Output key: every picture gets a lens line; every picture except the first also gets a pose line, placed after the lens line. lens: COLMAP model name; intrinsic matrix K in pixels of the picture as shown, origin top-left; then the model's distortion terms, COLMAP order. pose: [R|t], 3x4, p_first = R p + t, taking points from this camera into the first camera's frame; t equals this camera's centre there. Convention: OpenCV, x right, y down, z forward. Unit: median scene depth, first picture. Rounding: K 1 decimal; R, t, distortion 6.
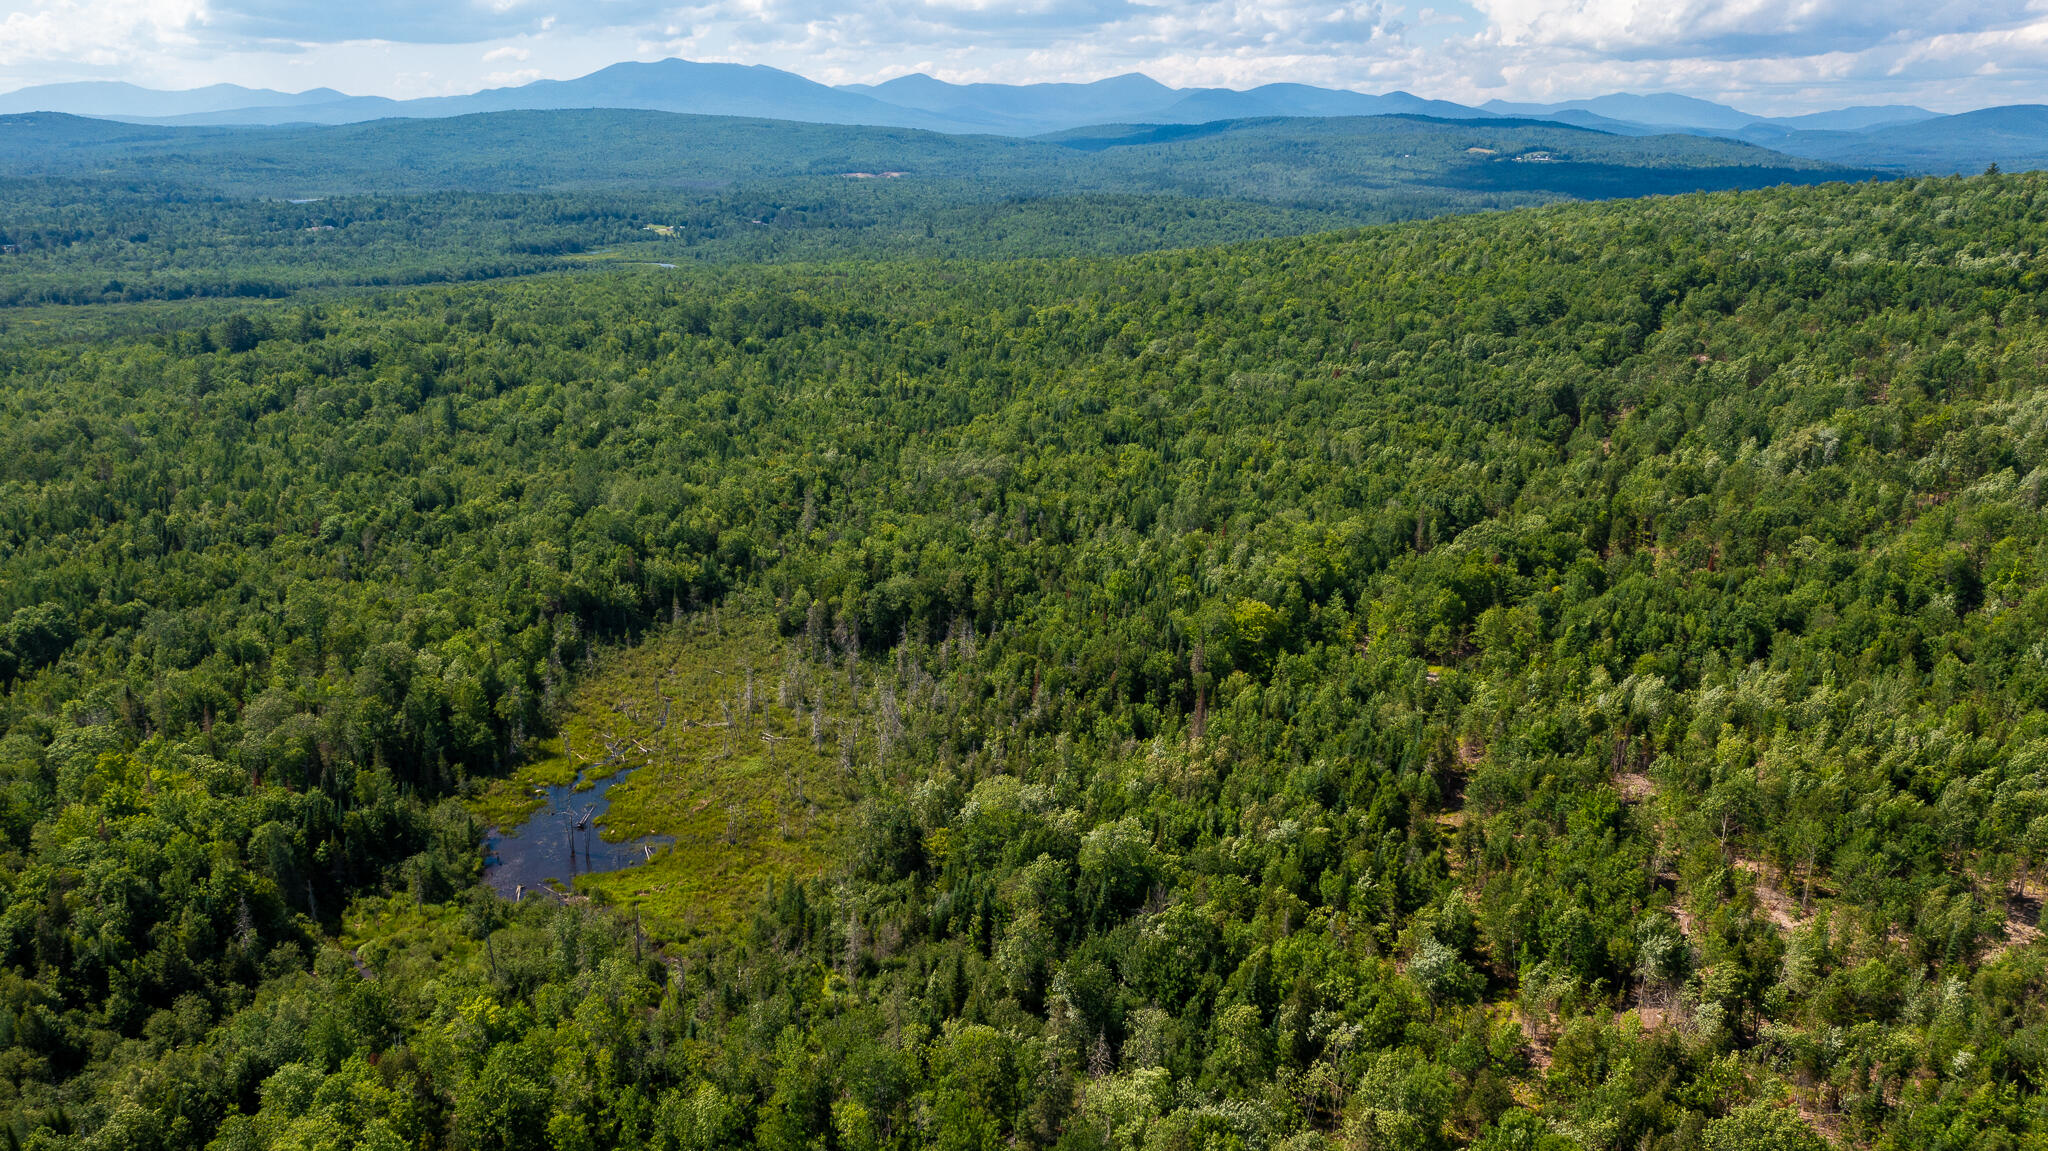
lens RADIAL K [[1610.5, 0, 1016.3], [0, 1610.5, 572.2], [0, 0, 1]] dist [-0.018786, 0.013935]
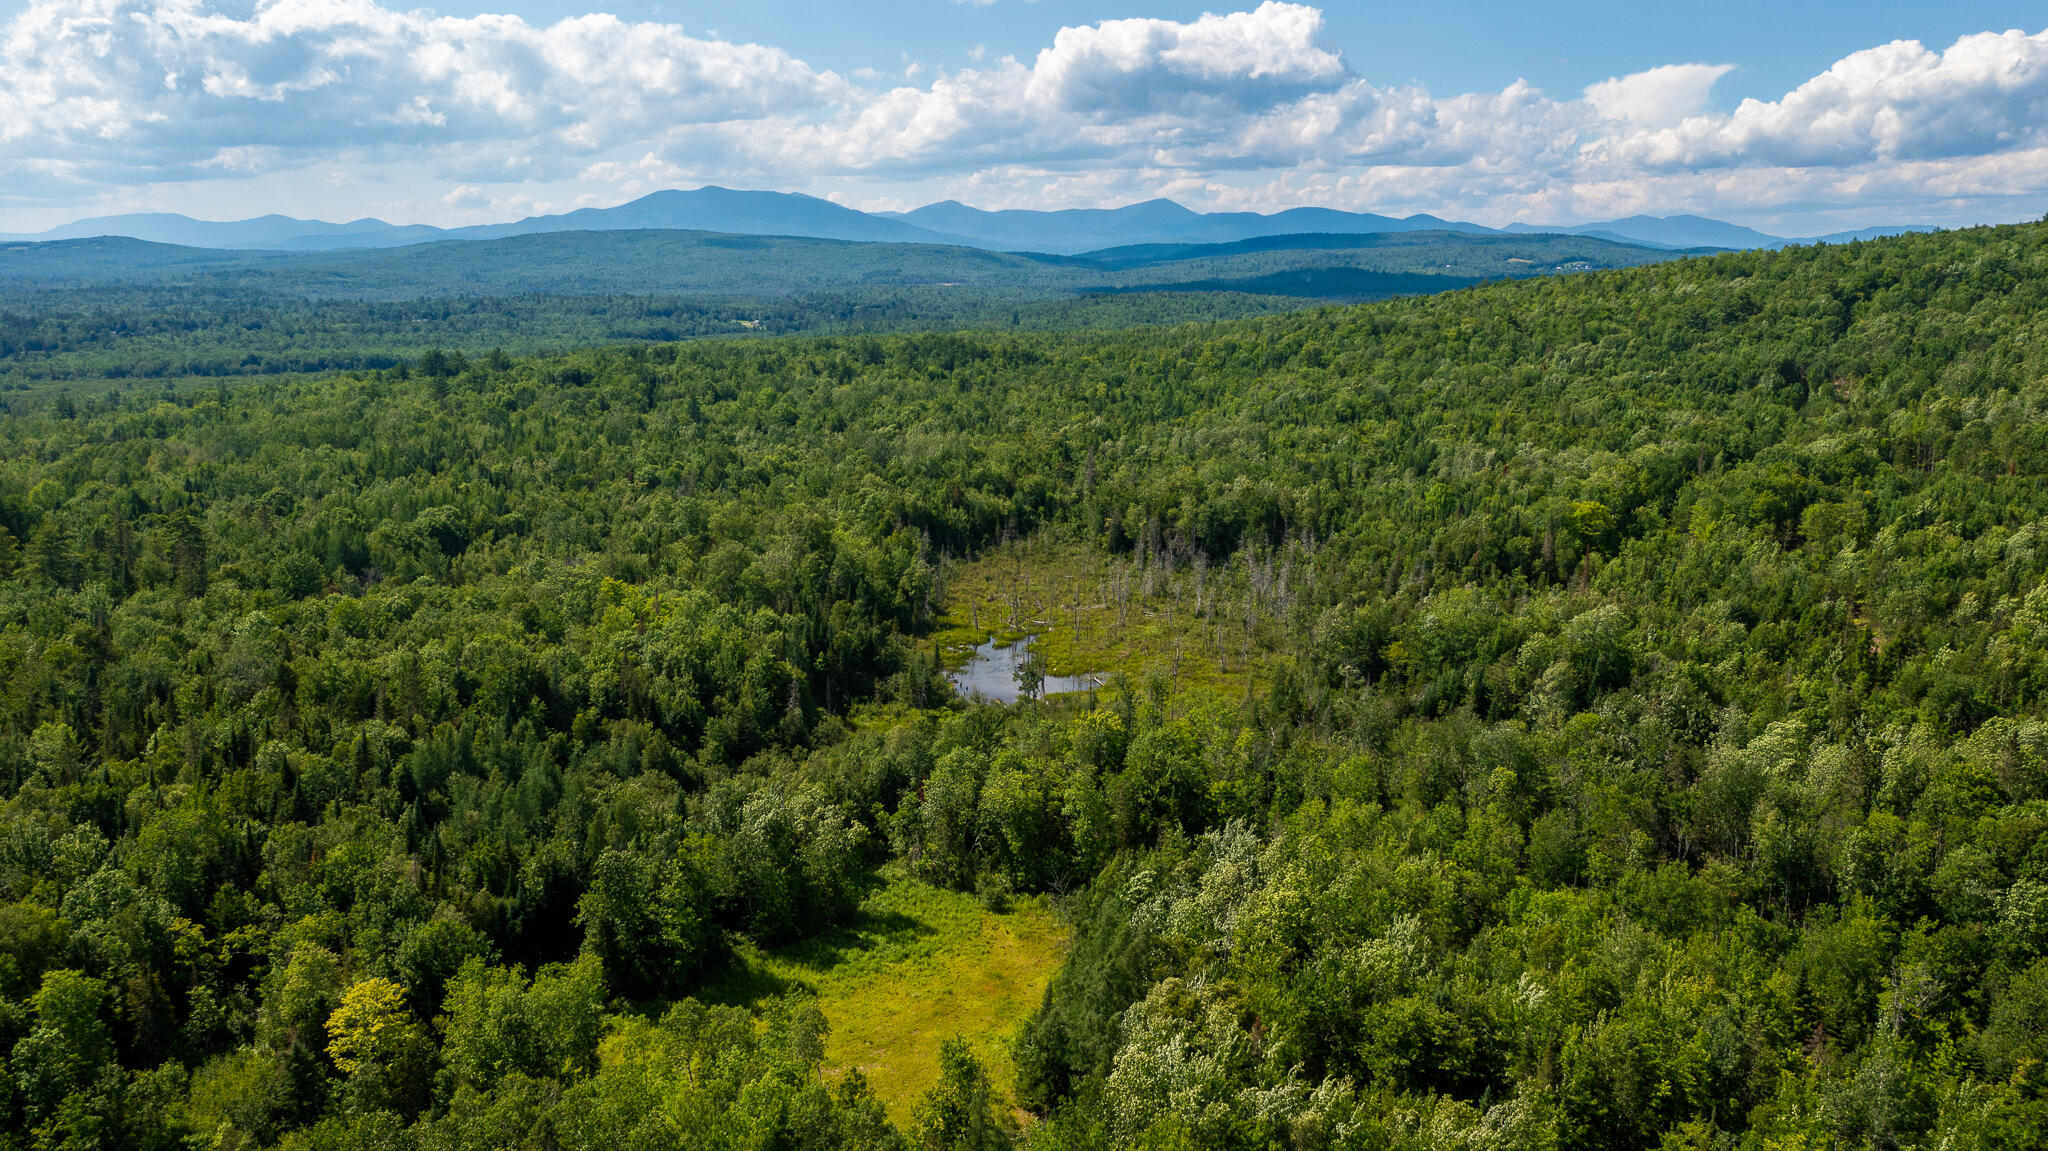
lens RADIAL K [[1602.9, 0, 1017.7], [0, 1602.9, 602.8], [0, 0, 1]] dist [-0.015947, 0.008608]
pose [[0.999879, -0.002599, -0.015317, -0.162185], [0.001743, 0.998449, -0.055651, 0.110495], [0.015438, 0.055618, 0.998333, -0.038089]]
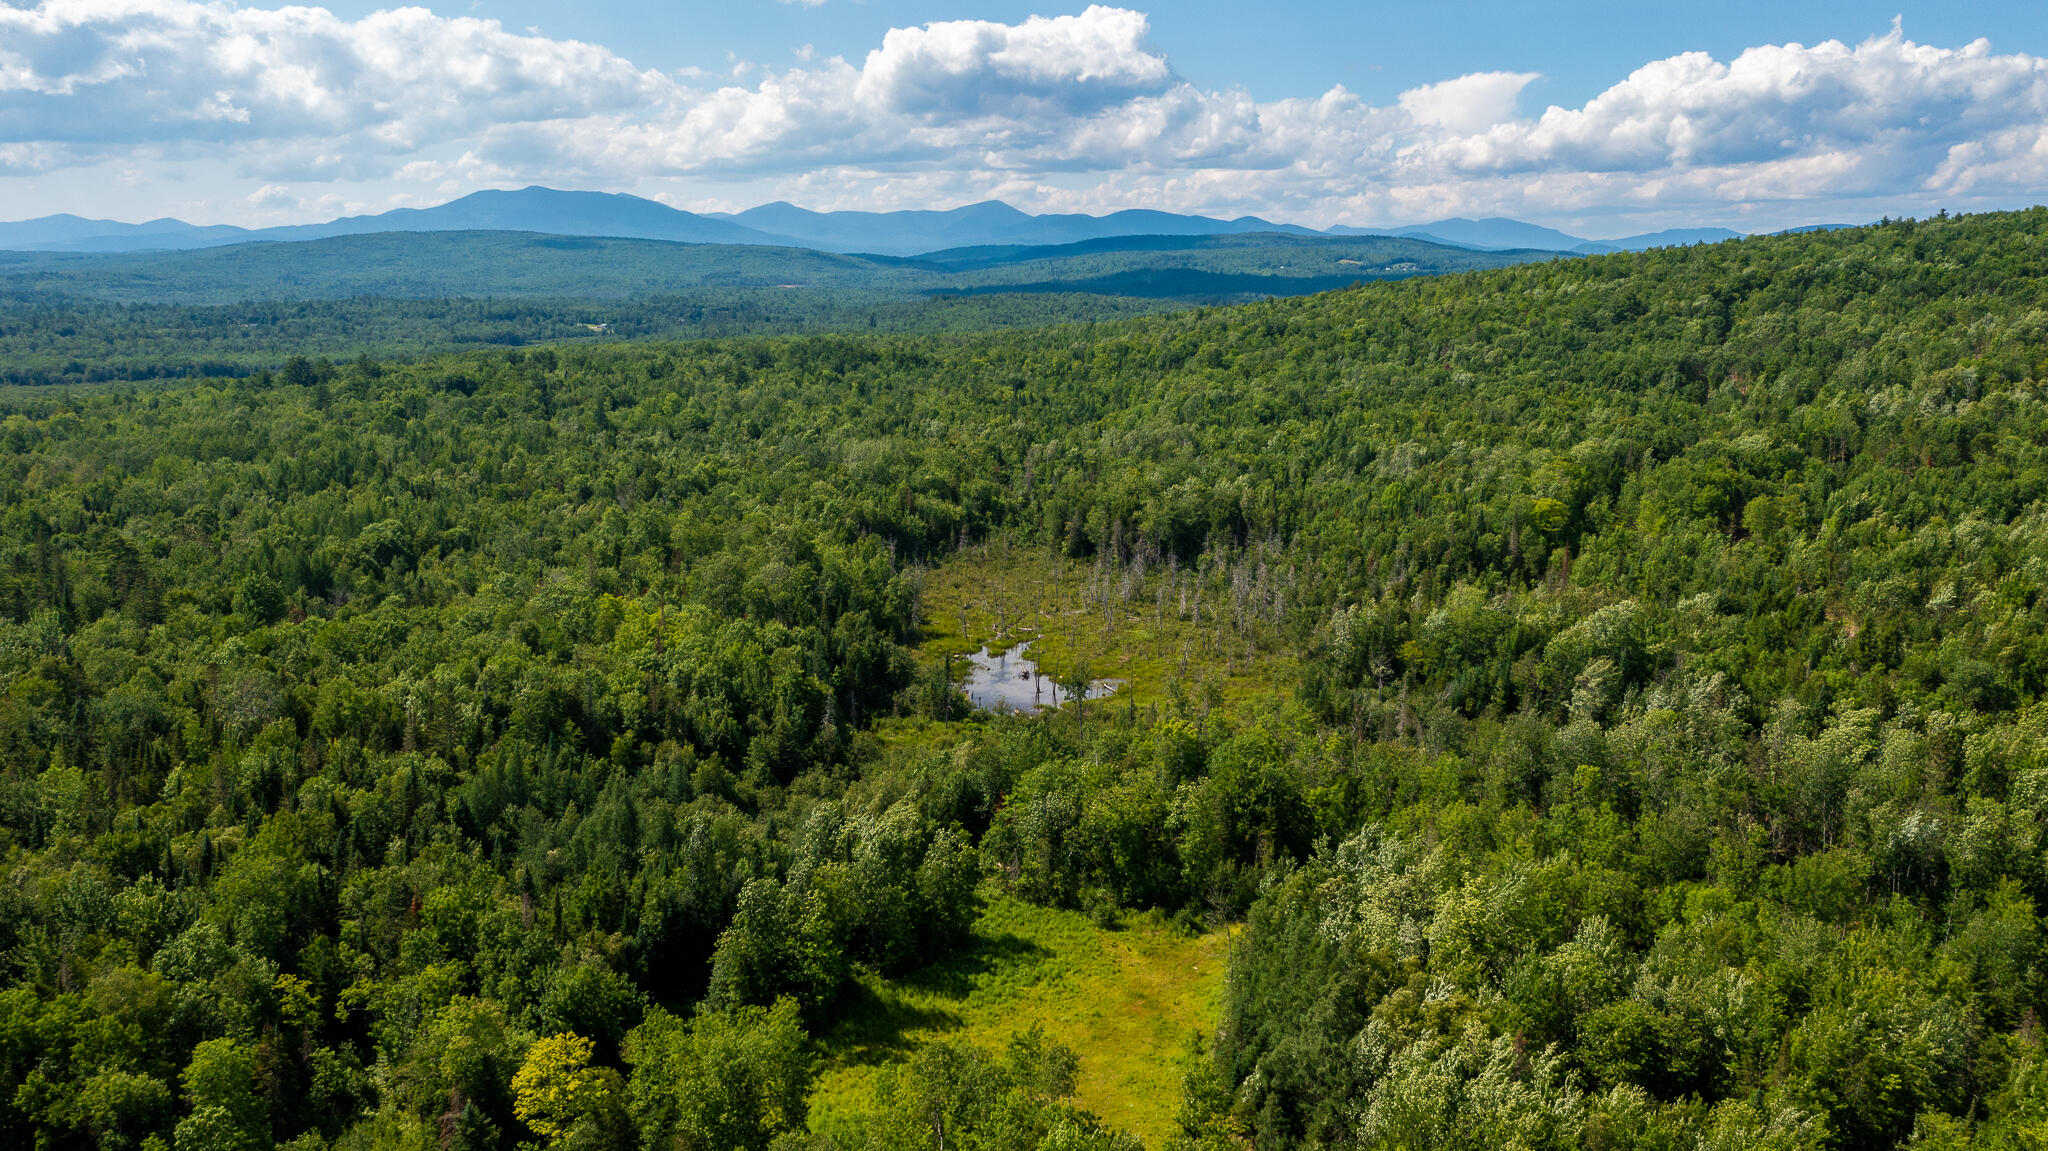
lens RADIAL K [[1602.9, 0, 1017.7], [0, 1602.9, 602.8], [0, 0, 1]] dist [-0.015947, 0.008608]
pose [[0.996077, -0.024005, 0.085167, -0.229742], [0.028763, 0.998067, -0.055087, 0.106452], [-0.083680, 0.057321, 0.994843, -0.026955]]
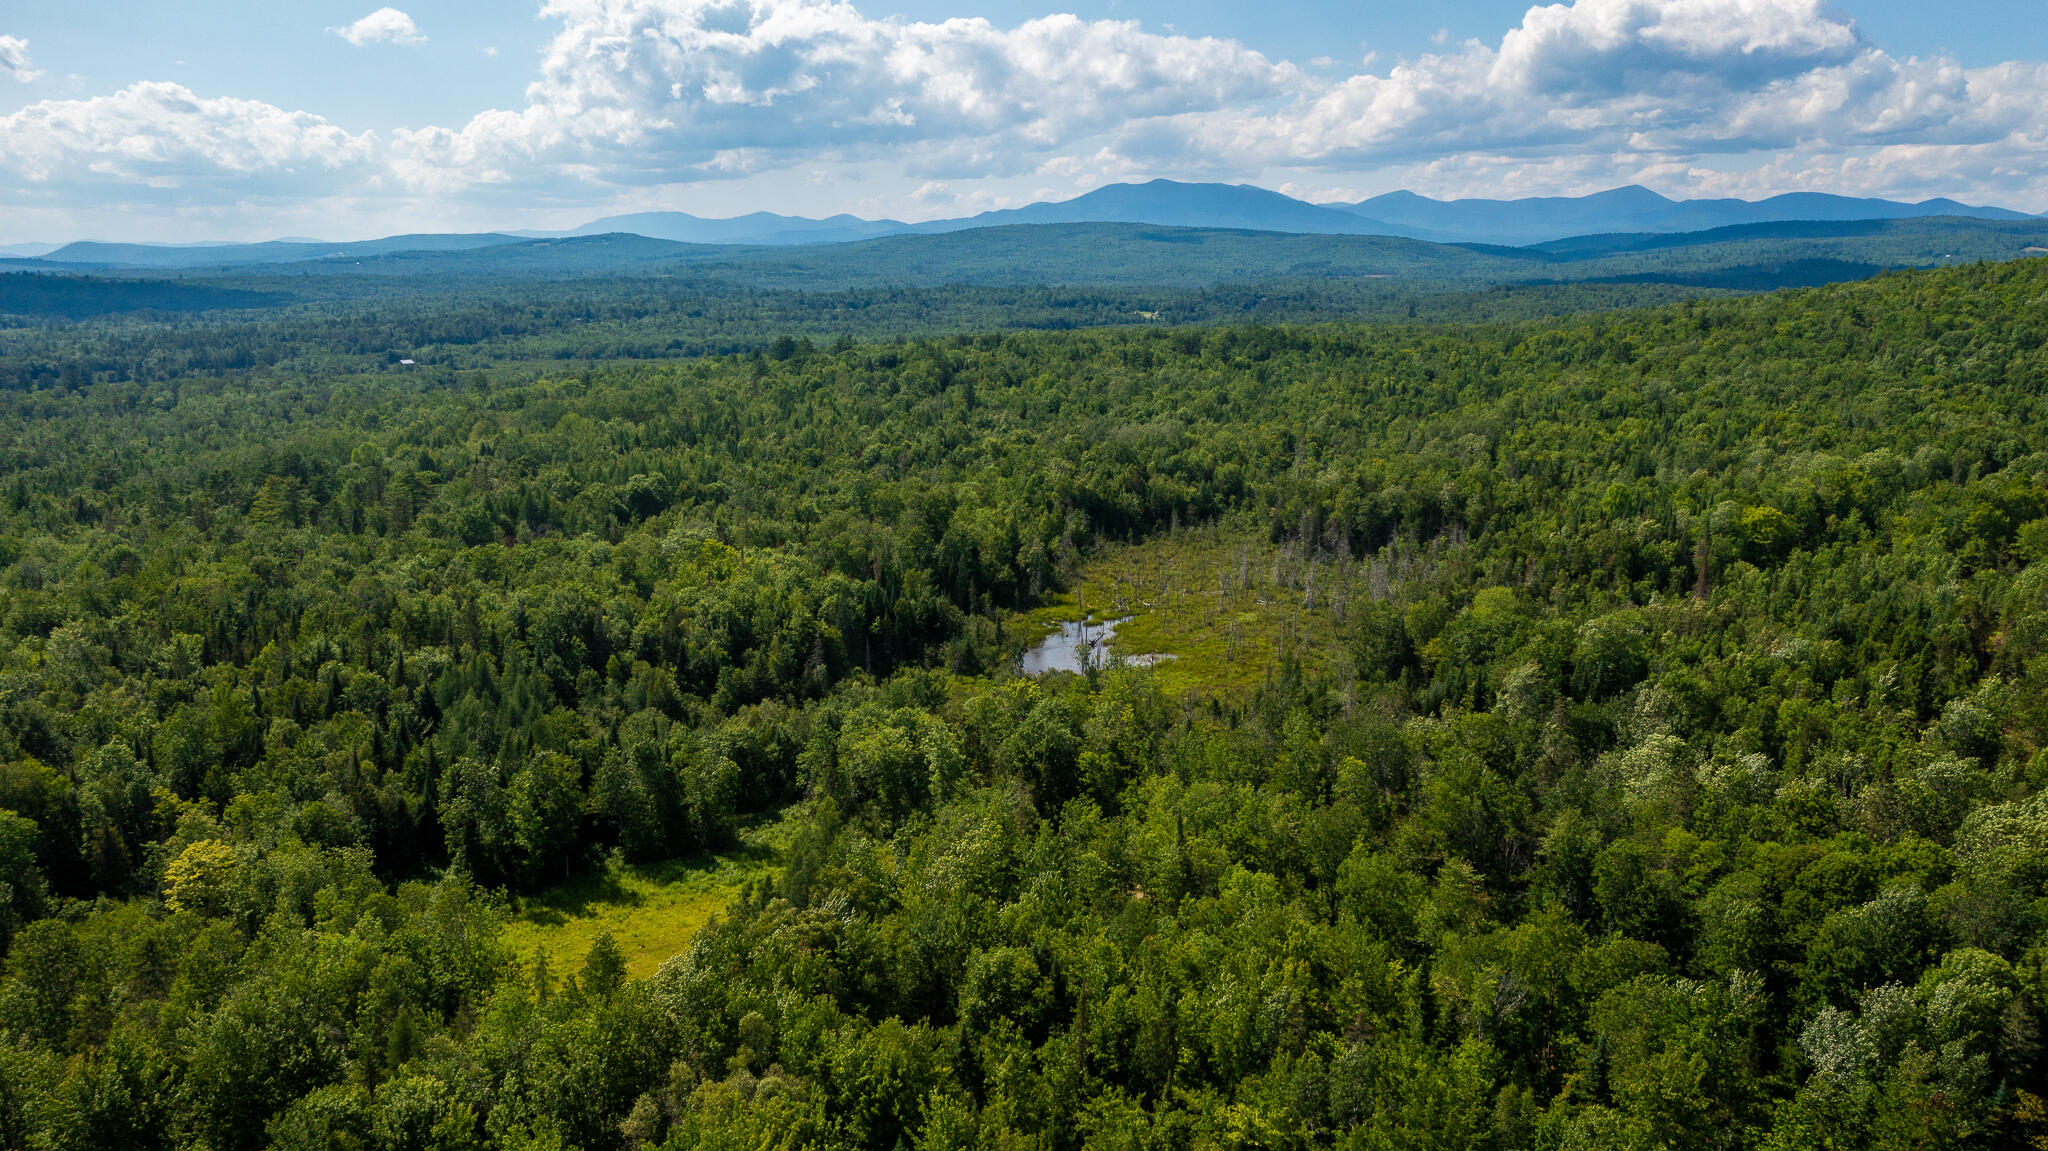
lens RADIAL K [[1602.9, 0, 1017.7], [0, 1602.9, 602.8], [0, 0, 1]] dist [-0.015947, 0.008608]
pose [[0.958959, 0.050033, -0.279096, -0.010070], [-0.064331, 0.997032, -0.042299, 0.113489], [0.276152, 0.058518, 0.959331, -0.040247]]
